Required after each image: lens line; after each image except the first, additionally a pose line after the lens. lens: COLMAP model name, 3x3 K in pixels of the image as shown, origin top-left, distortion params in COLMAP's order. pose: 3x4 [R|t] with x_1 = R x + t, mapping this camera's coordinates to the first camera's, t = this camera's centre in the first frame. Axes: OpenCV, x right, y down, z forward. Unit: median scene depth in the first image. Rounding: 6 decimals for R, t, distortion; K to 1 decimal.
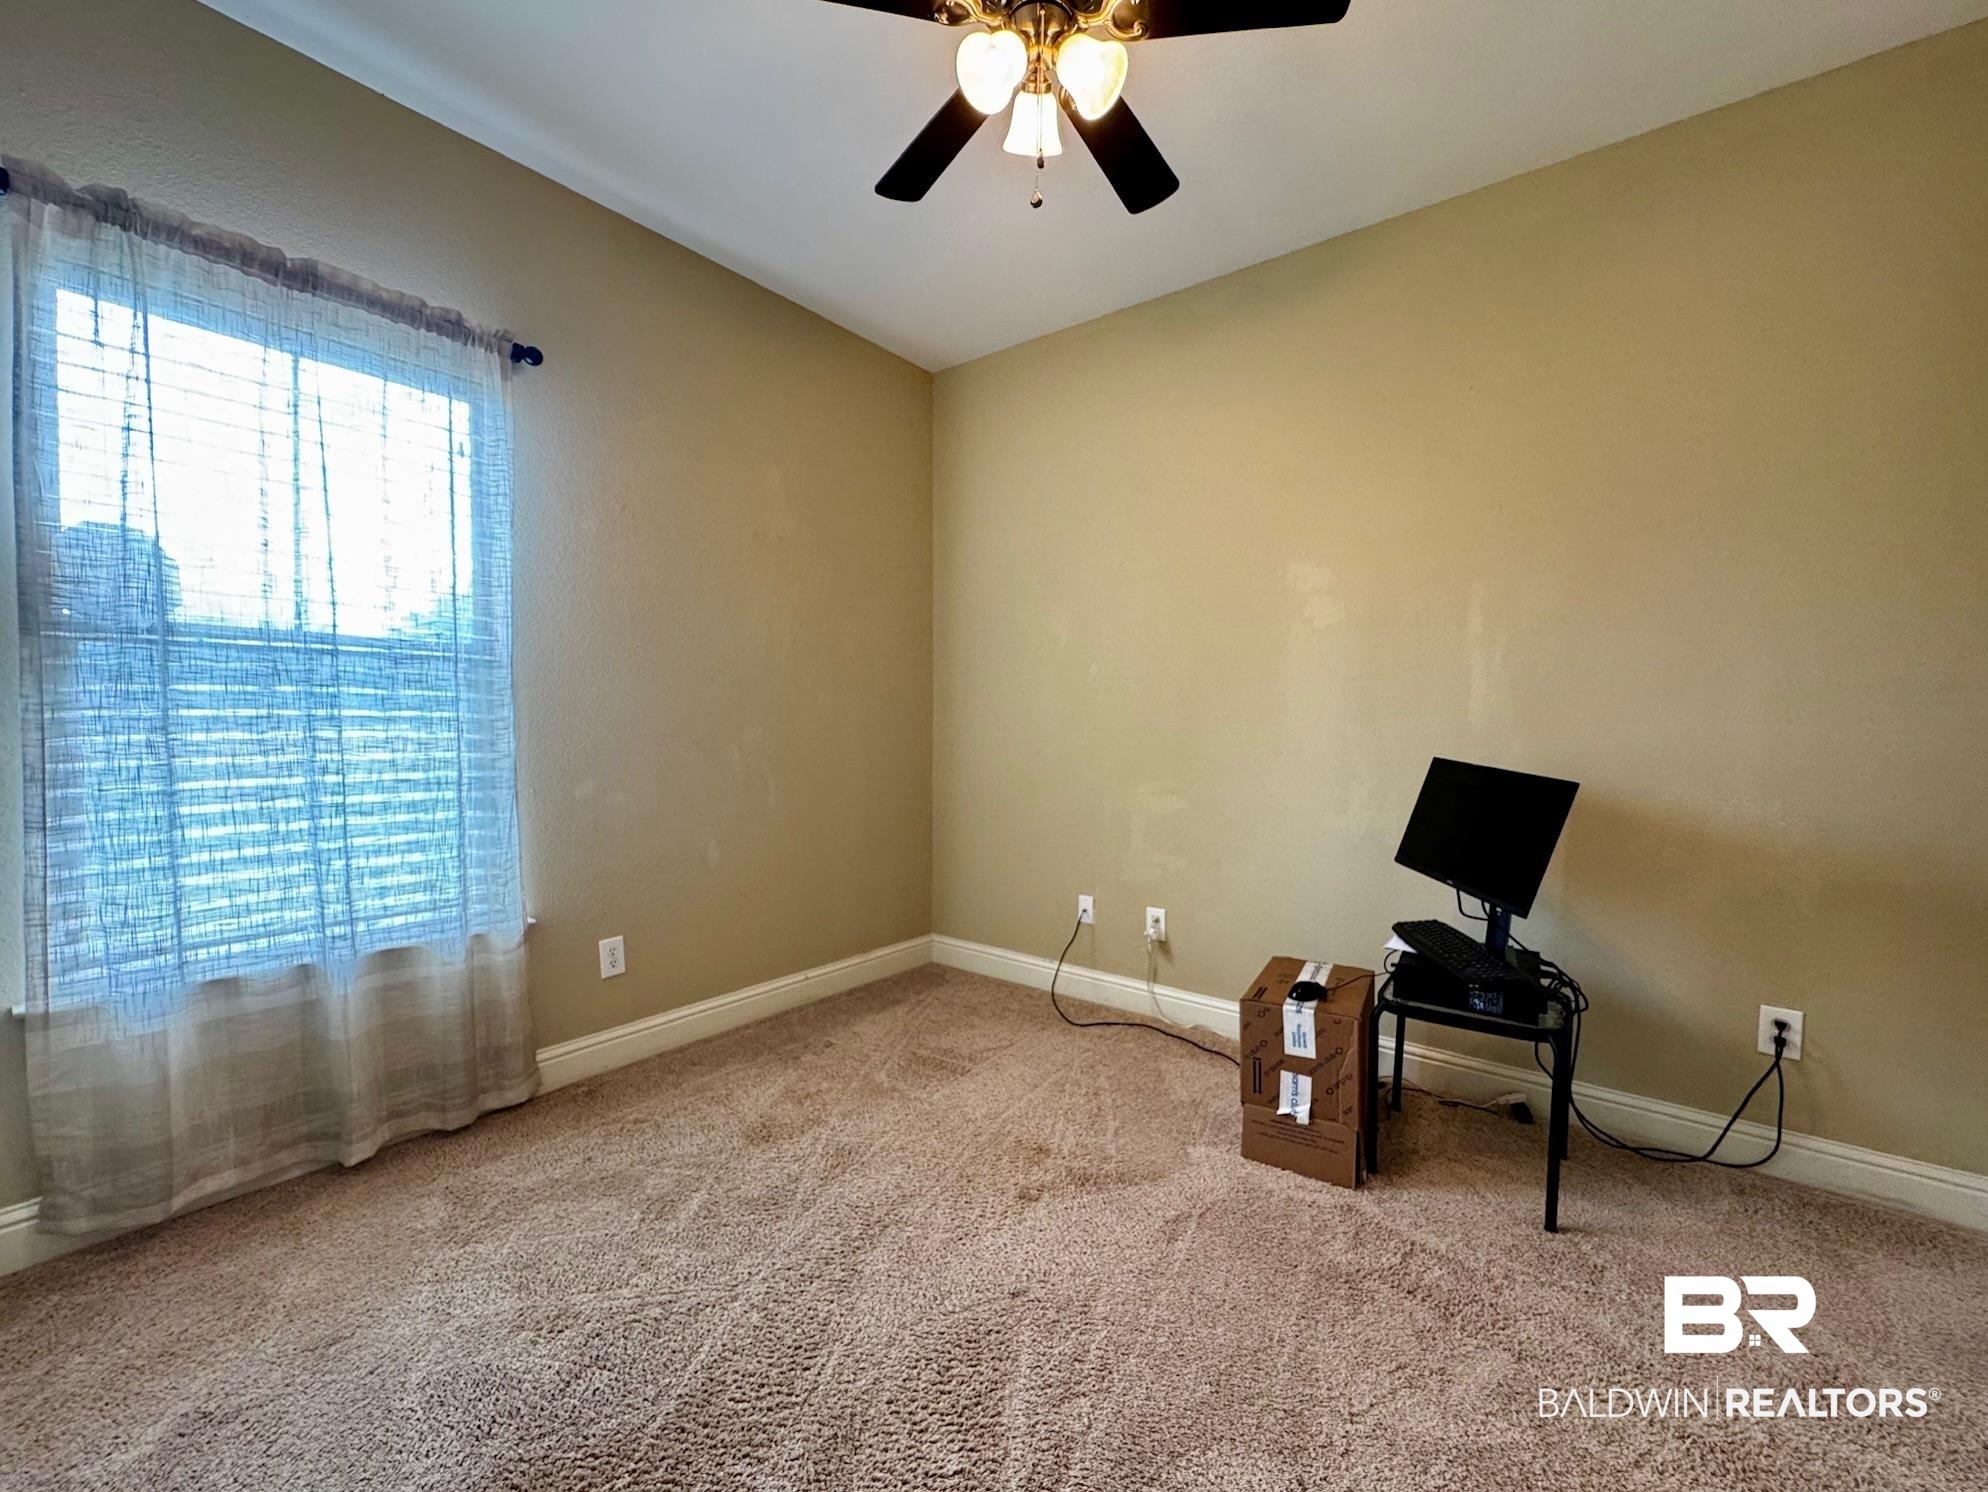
lens RADIAL K [[784.7, 0, 994.0], [0, 784.7, 746.0], [0, 0, 1]] dist [-0.000462, -0.000436]
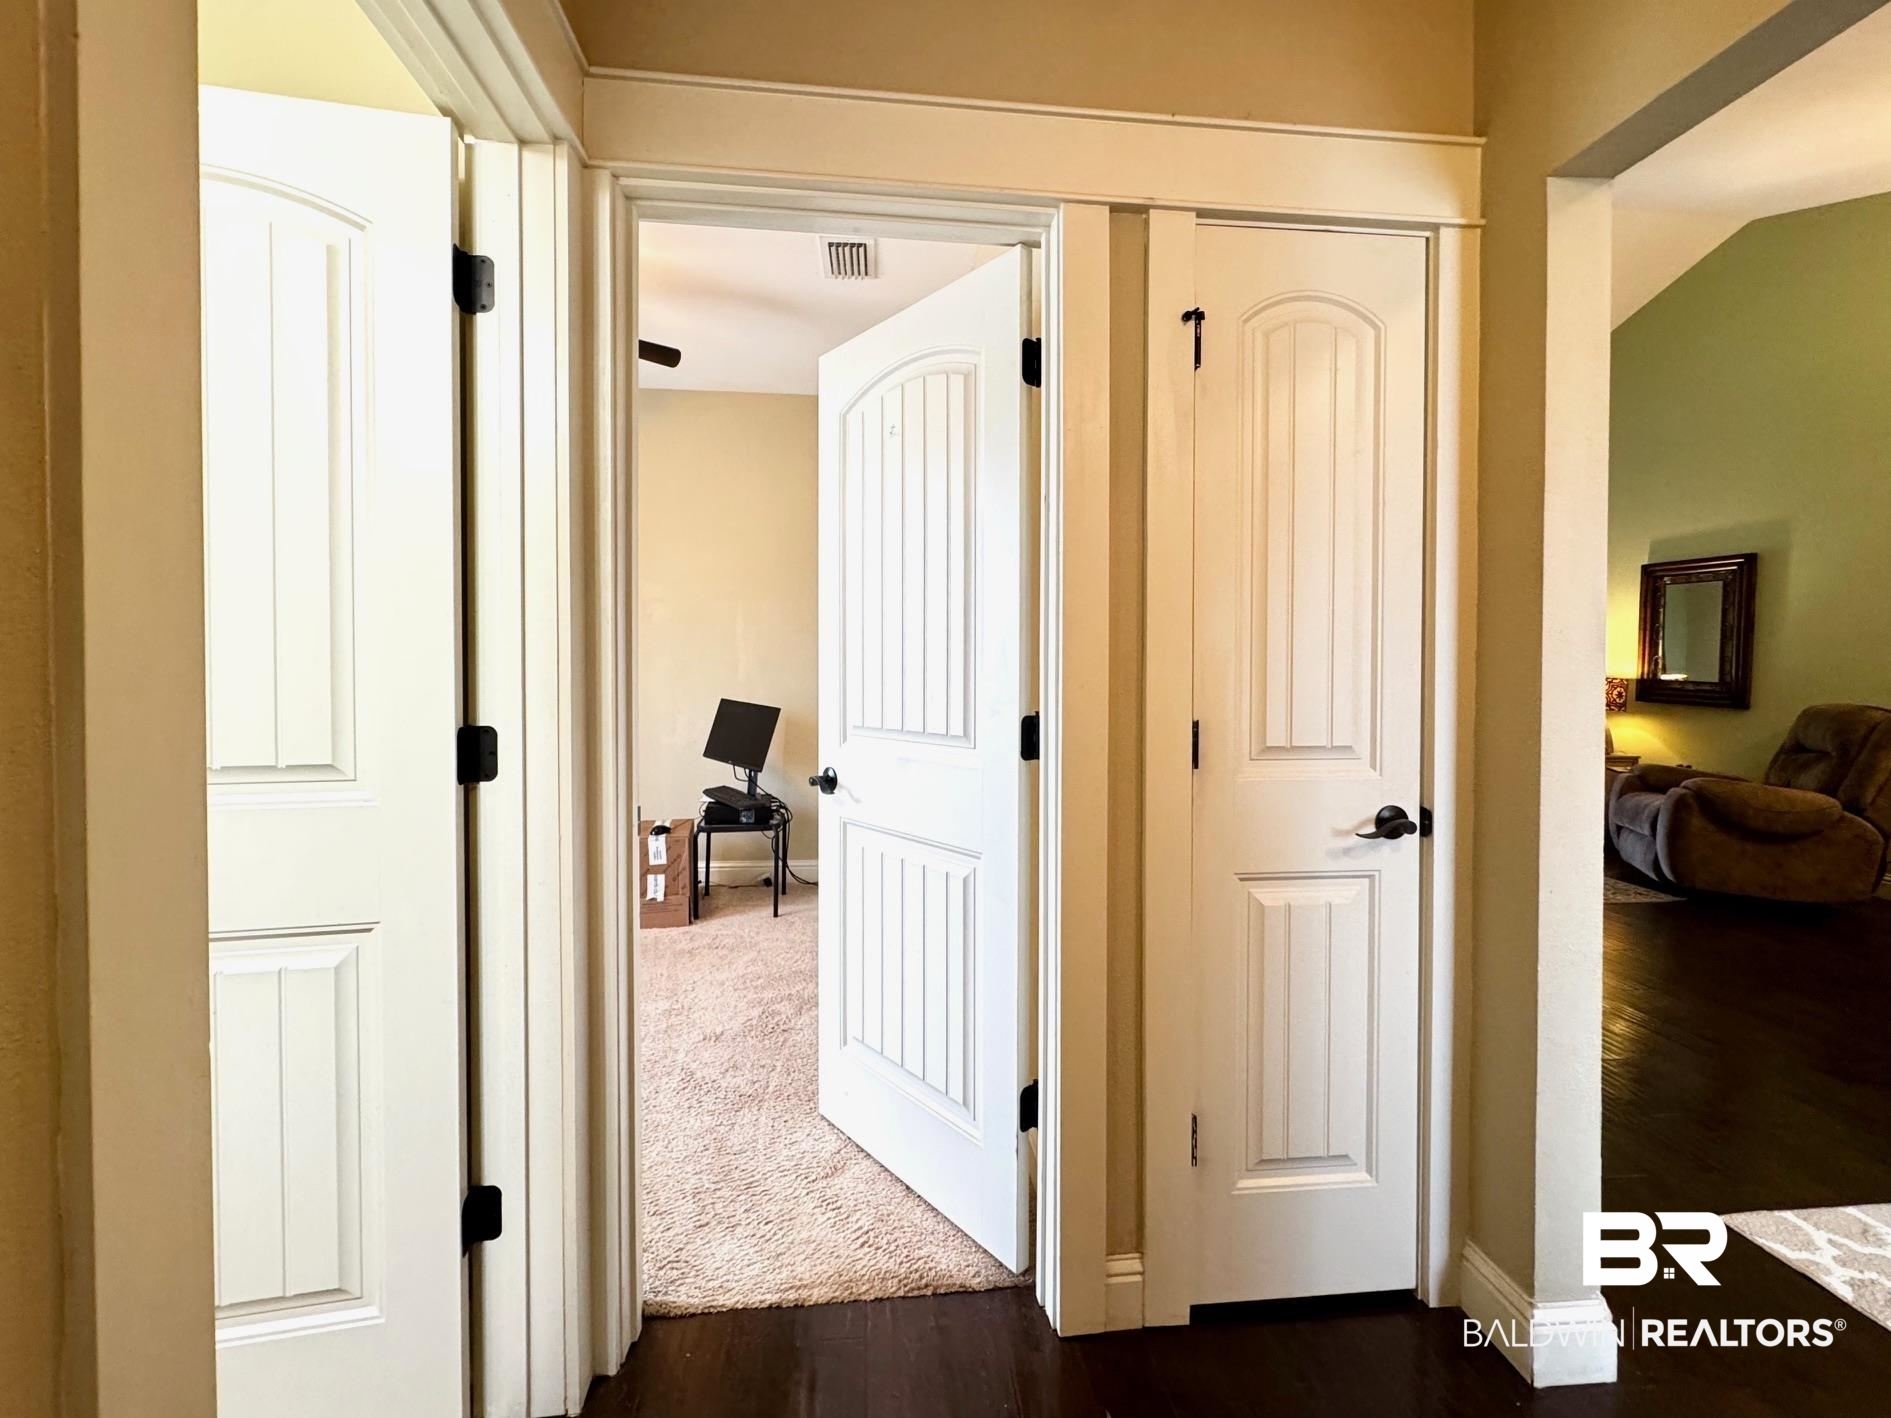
lens RADIAL K [[746.4, 0, 945.5], [0, 746.4, 709.0], [0, 0, 1]] dist [-0.000462, -0.000436]
pose [[0.697633, -0.030986, 0.715785, -0.370569], [0.015275, 0.999480, 0.028380, -0.003663], [-0.716292, -0.008866, 0.697744, -0.678612]]
